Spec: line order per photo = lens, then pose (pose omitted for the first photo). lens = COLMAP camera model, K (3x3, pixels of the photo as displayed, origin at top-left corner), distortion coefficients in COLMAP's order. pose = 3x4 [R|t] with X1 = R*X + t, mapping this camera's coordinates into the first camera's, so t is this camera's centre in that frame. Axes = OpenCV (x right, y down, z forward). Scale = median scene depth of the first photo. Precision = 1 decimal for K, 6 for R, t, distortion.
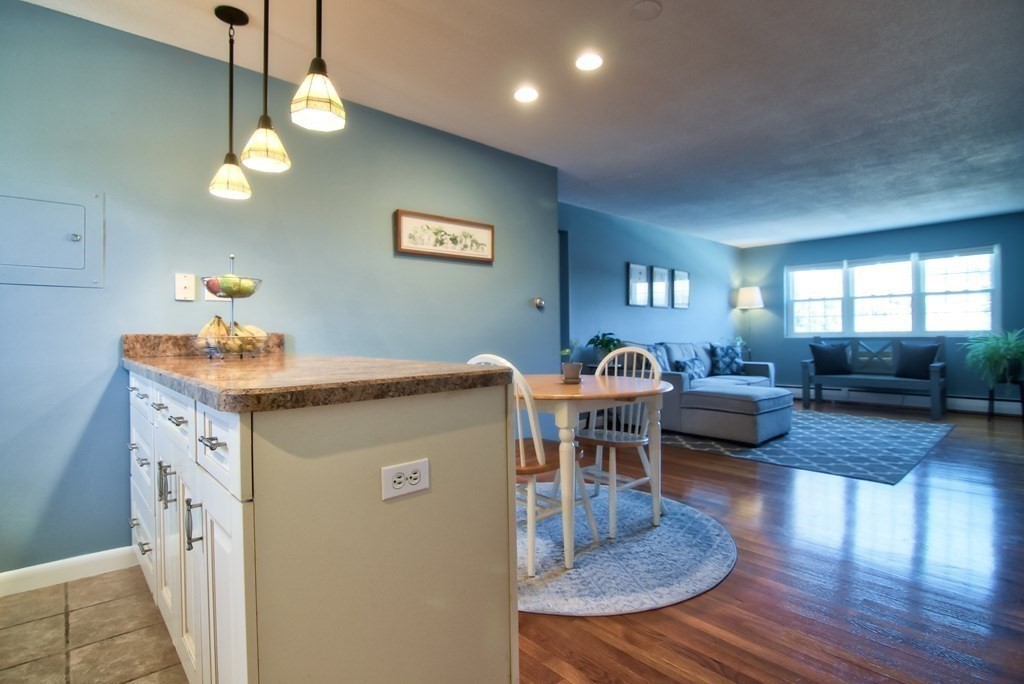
lens RADIAL K [[504.8, 0, 514.6], [0, 504.8, 338.1], [0, 0, 1]] dist [-0.020067, -0.002744]
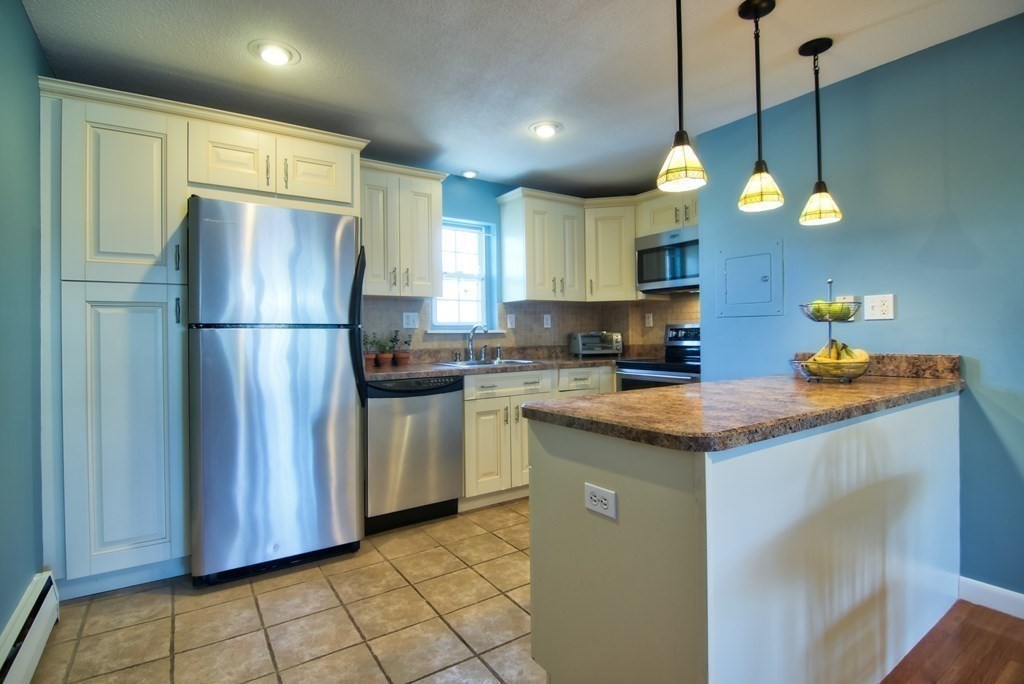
lens RADIAL K [[504.8, 0, 512.4], [0, 504.8, 332.9], [0, 0, 1]] dist [-0.020067, -0.002744]
pose [[-0.161459, 0.008298, -0.986845, 0.438129], [0.008432, 0.999940, 0.007029, -0.057943], [0.986843, -0.007186, -0.161519, 0.431368]]
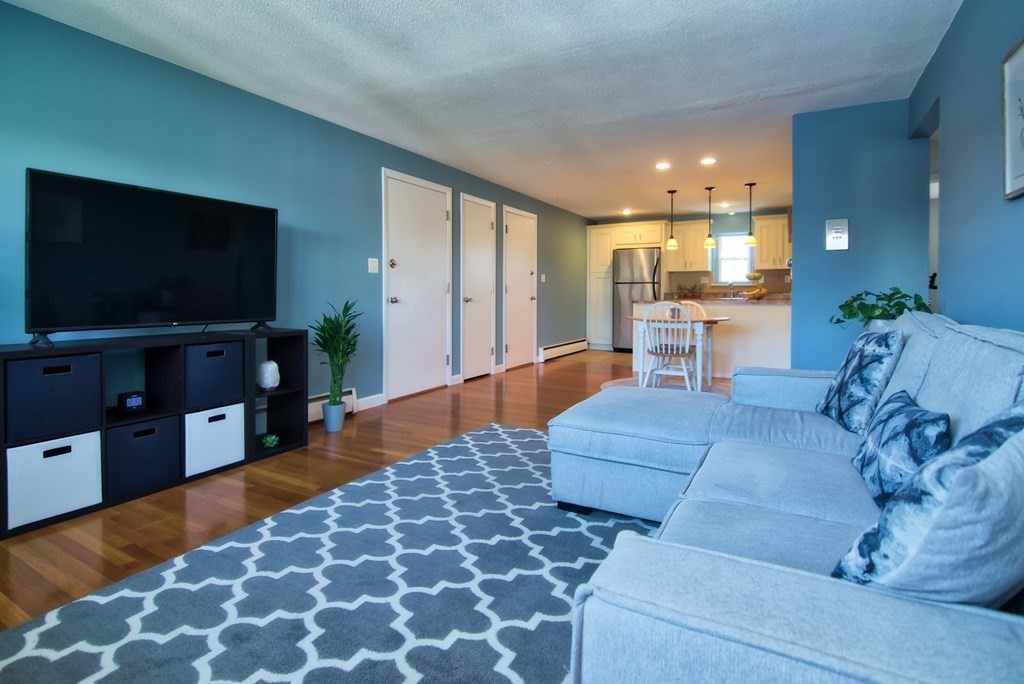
lens RADIAL K [[504.8, 0, 510.6], [0, 504.8, 341.7], [0, 0, 1]] dist [-0.020067, -0.002744]
pose [[-0.951823, 0.038704, -0.304196, 1.371744], [0.009606, 0.995280, 0.096573, -0.013712], [0.306498, 0.088999, -0.947702, 2.774546]]
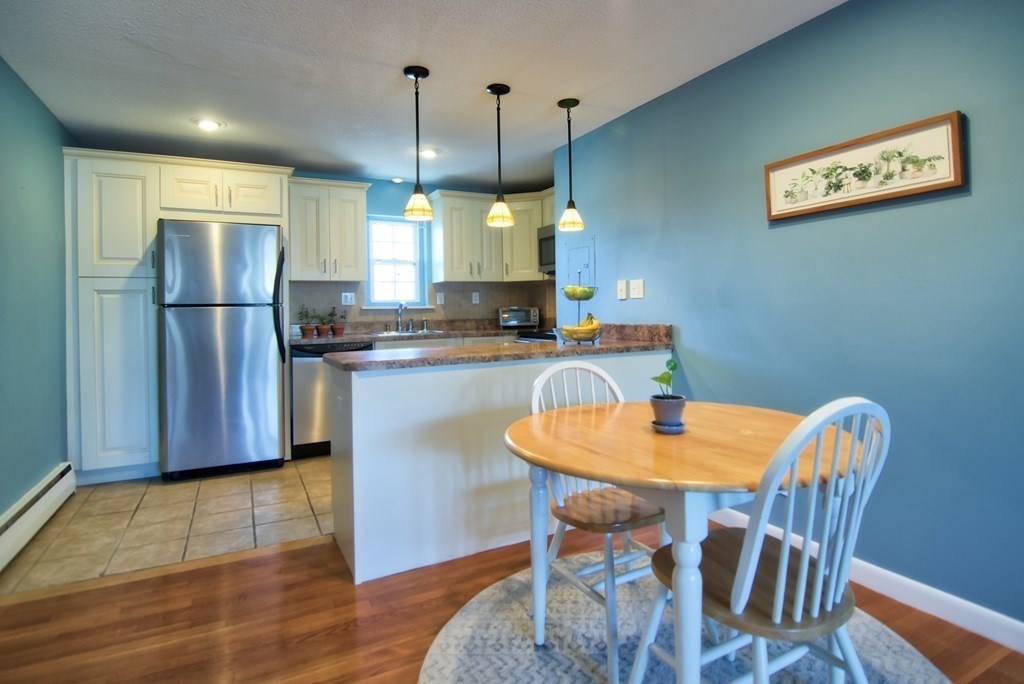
lens RADIAL K [[537.9, 0, 520.2], [0, 537.9, 307.4], [0, 0, 1]] dist [-0.024925, 0.000263]
pose [[-0.255715, 0.011216, -0.966687, 0.767094], [0.014052, 0.999870, 0.007883, -0.061908], [0.966650, -0.011568, -0.255840, 0.998362]]
